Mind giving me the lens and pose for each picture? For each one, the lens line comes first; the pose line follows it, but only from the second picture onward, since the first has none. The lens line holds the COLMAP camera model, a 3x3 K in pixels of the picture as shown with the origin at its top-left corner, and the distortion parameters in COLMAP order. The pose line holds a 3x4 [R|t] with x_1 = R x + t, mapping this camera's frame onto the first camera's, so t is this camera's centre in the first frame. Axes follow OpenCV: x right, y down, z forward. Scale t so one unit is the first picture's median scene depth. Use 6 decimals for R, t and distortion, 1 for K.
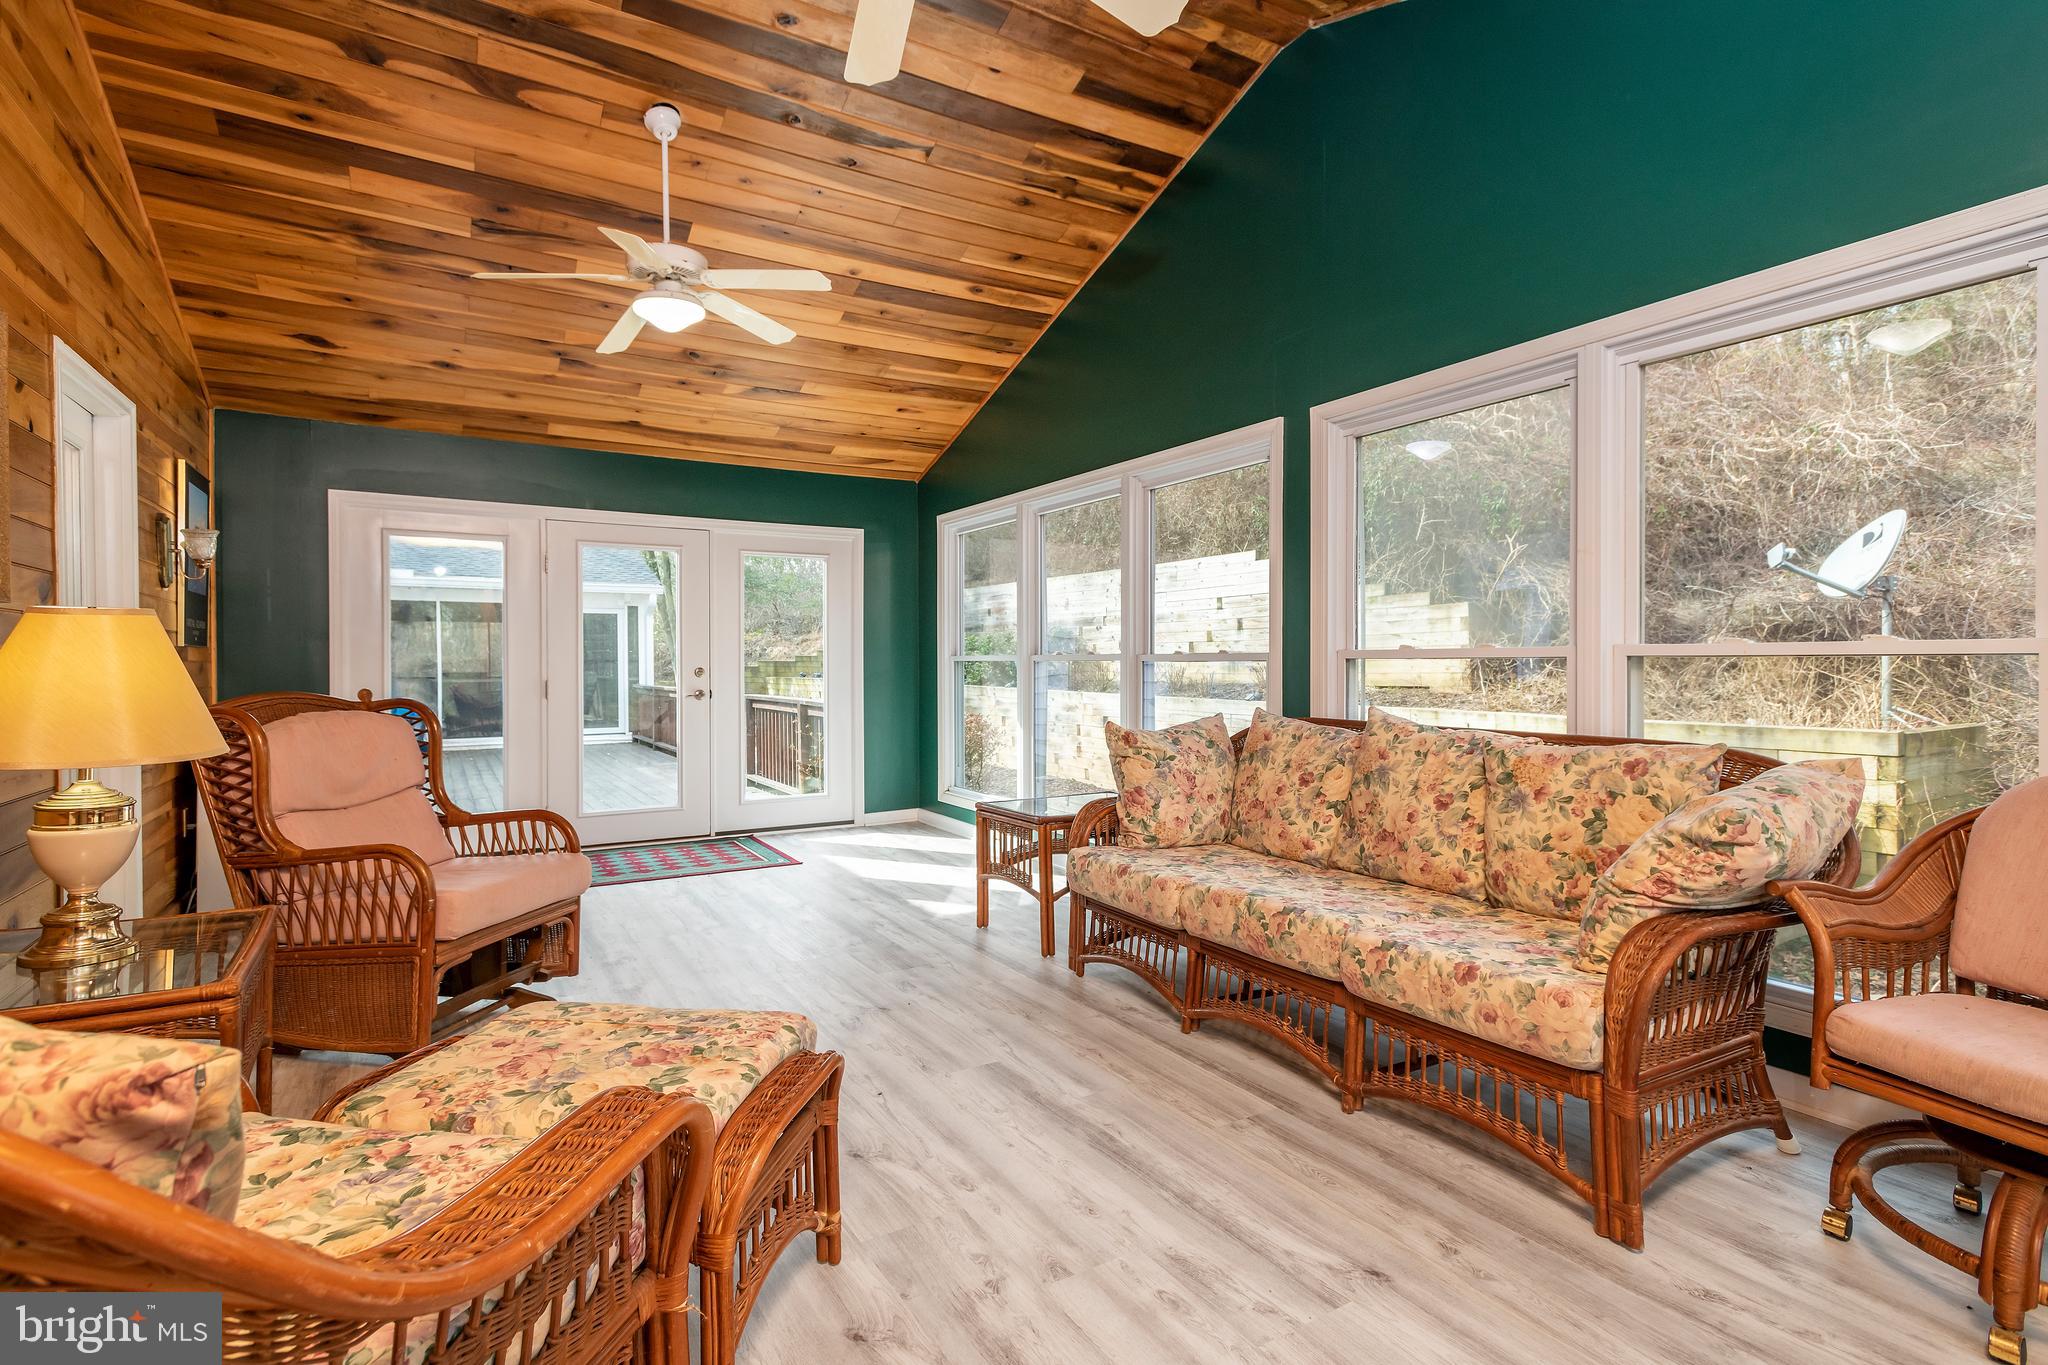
lens RADIAL K [[1001.0, 0, 1071.5], [0, 1001.0, 662.1], [0, 0, 1]] dist [0.016764, -0.001799]
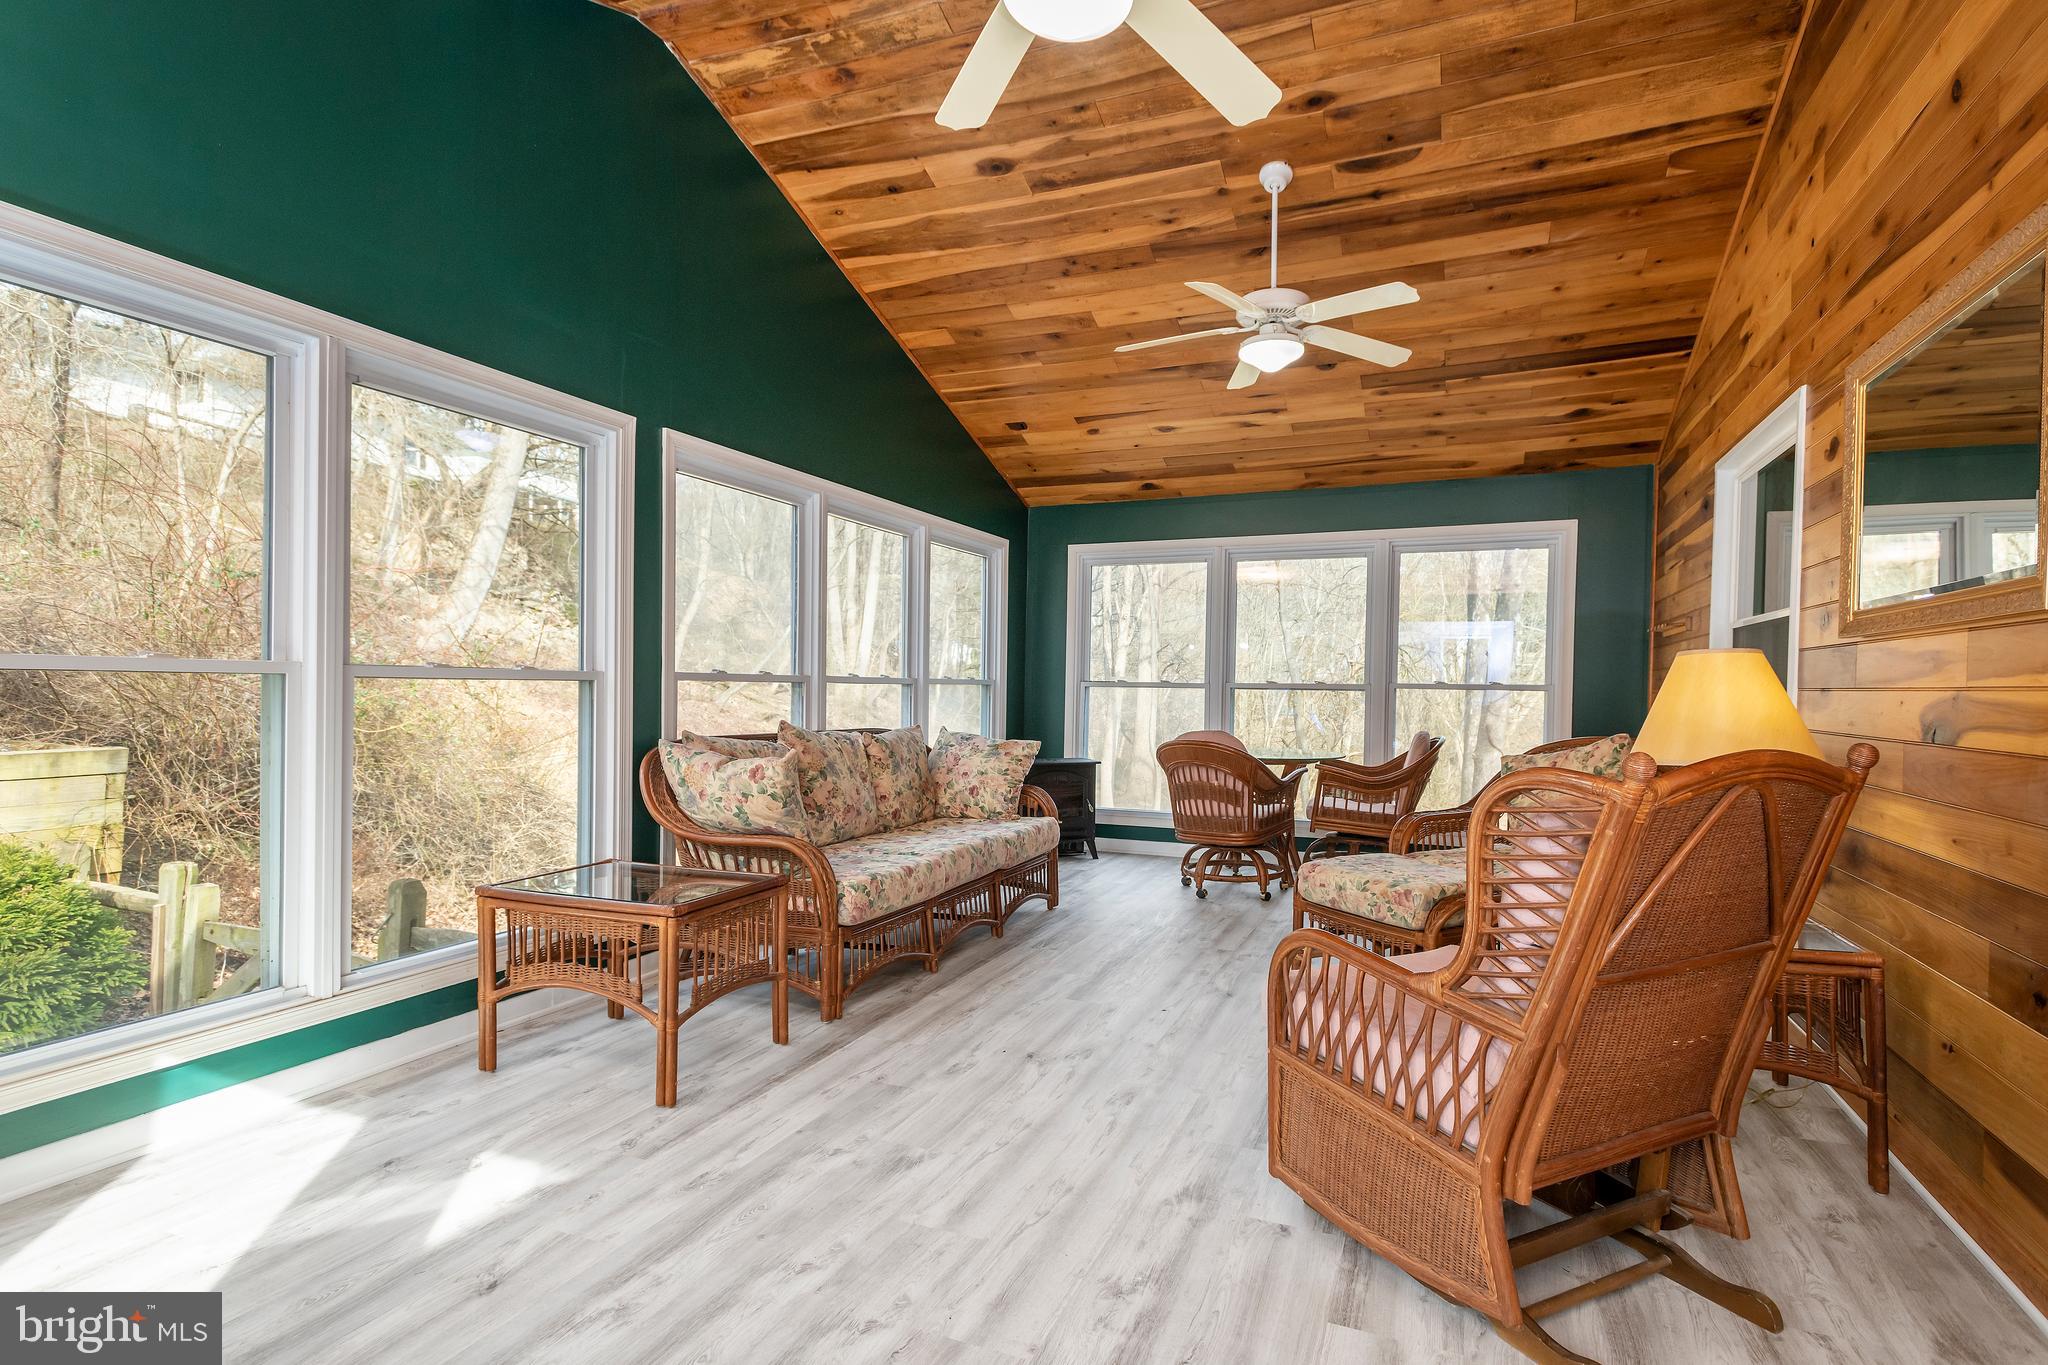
lens RADIAL K [[1001.0, 0, 1025.5], [0, 1001.0, 697.4], [0, 0, 1]] dist [0.016764, -0.001799]
pose [[-0.561884, -0.011028, 0.827143, -0.965920], [-0.011180, 0.999921, 0.005736, 0.005848], [-0.827140, -0.006025, -0.561963, 1.549355]]
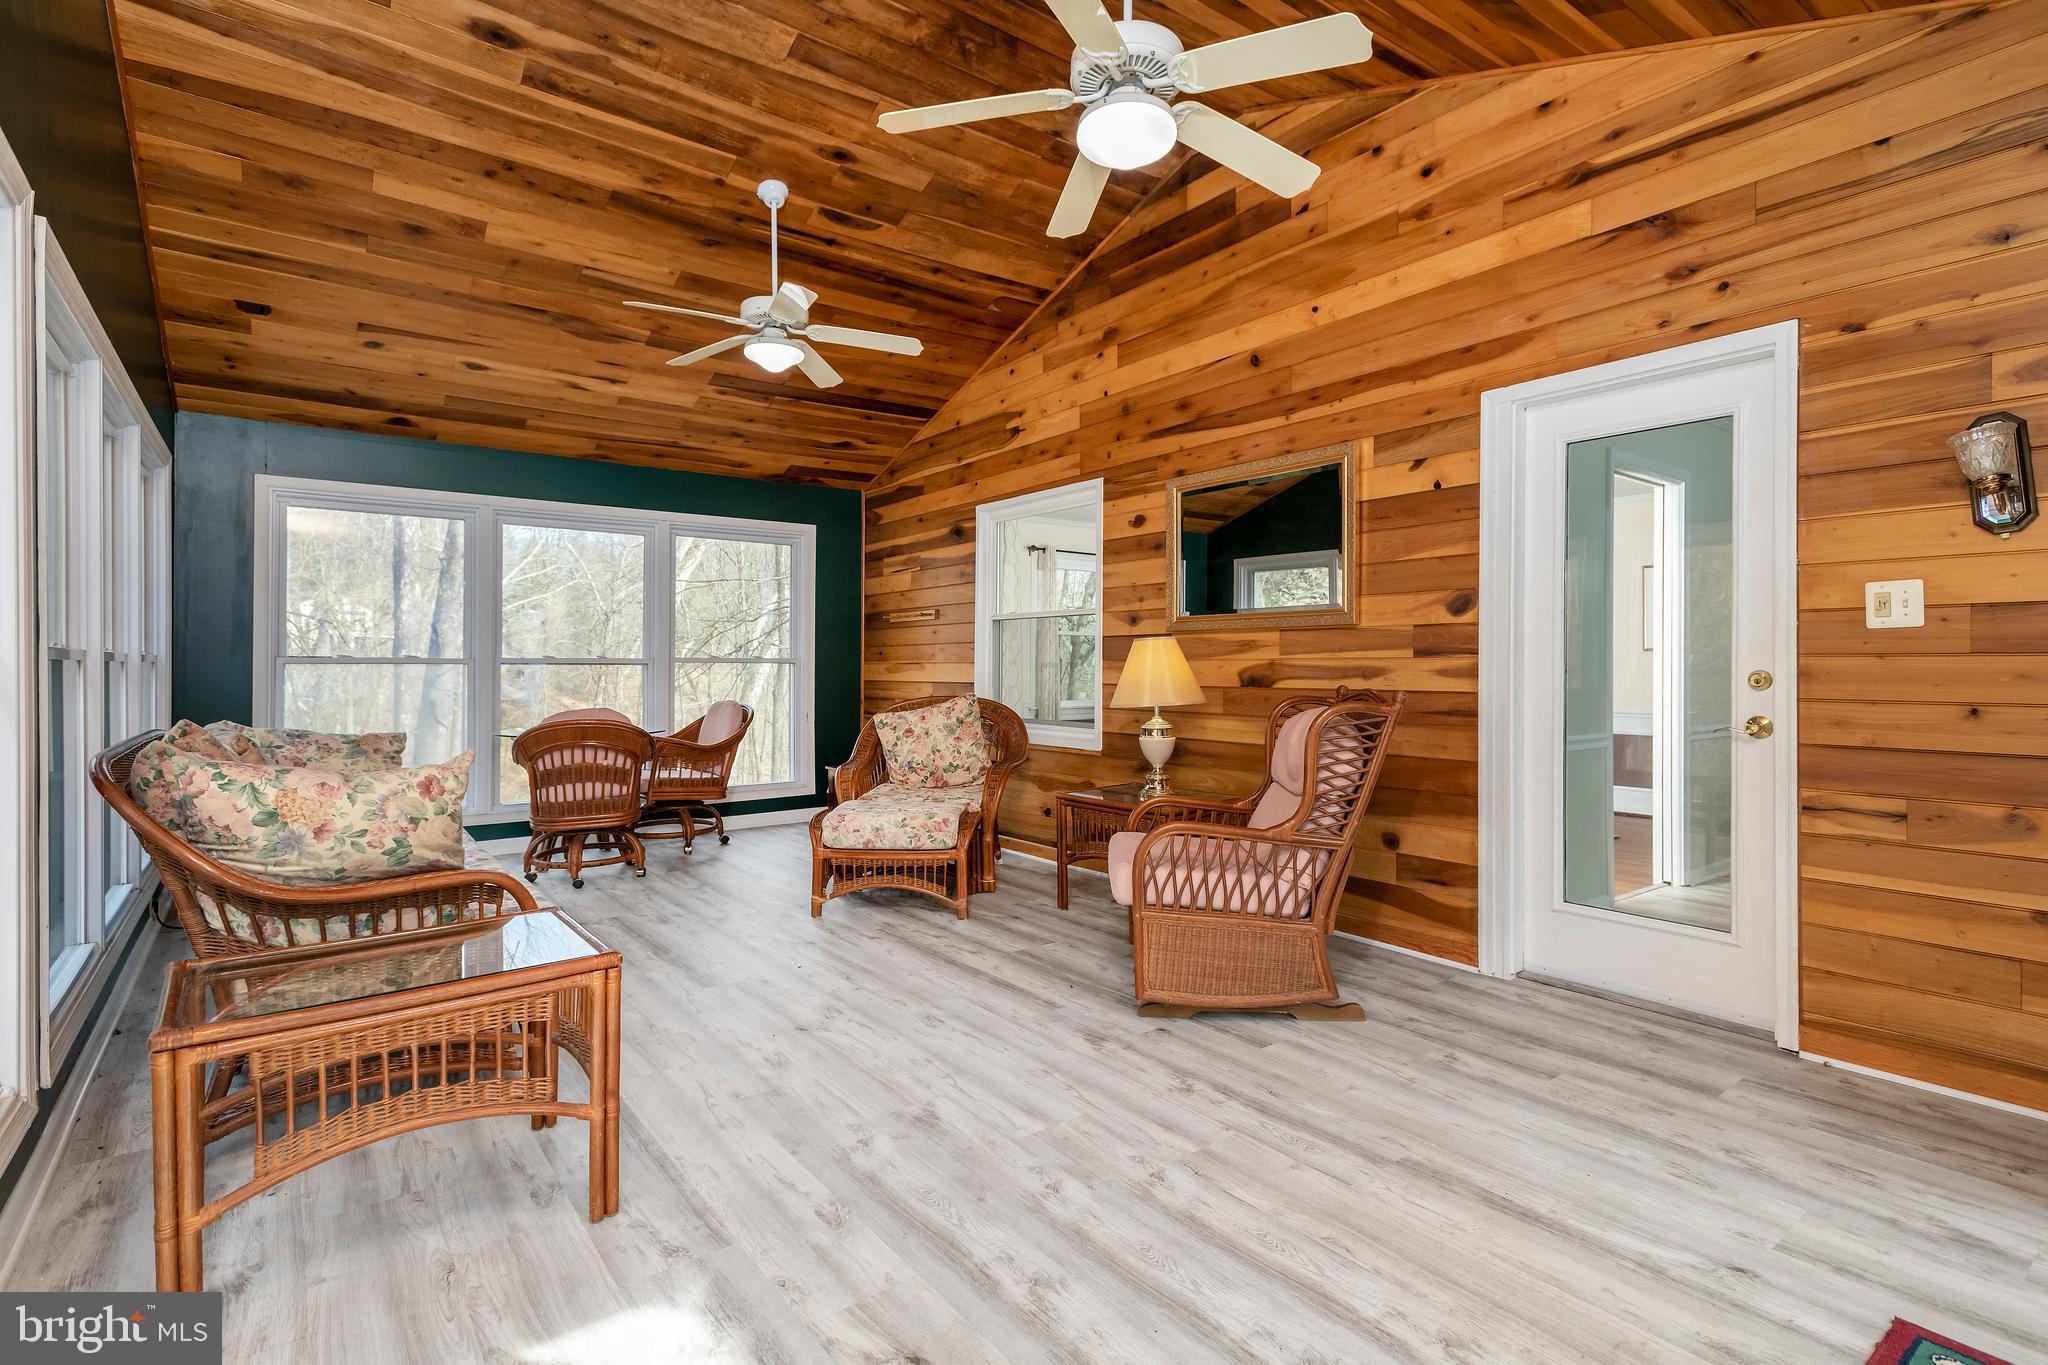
lens RADIAL K [[1001.0, 0, 1028.6], [0, 1001.0, 671.9], [0, 0, 1]] dist [0.016764, -0.001799]
pose [[-0.997141, 0.005915, -0.075336, -0.335550], [0.005624, 0.999976, 0.004080, 0.006441], [0.075358, 0.003644, -0.997150, 1.979659]]
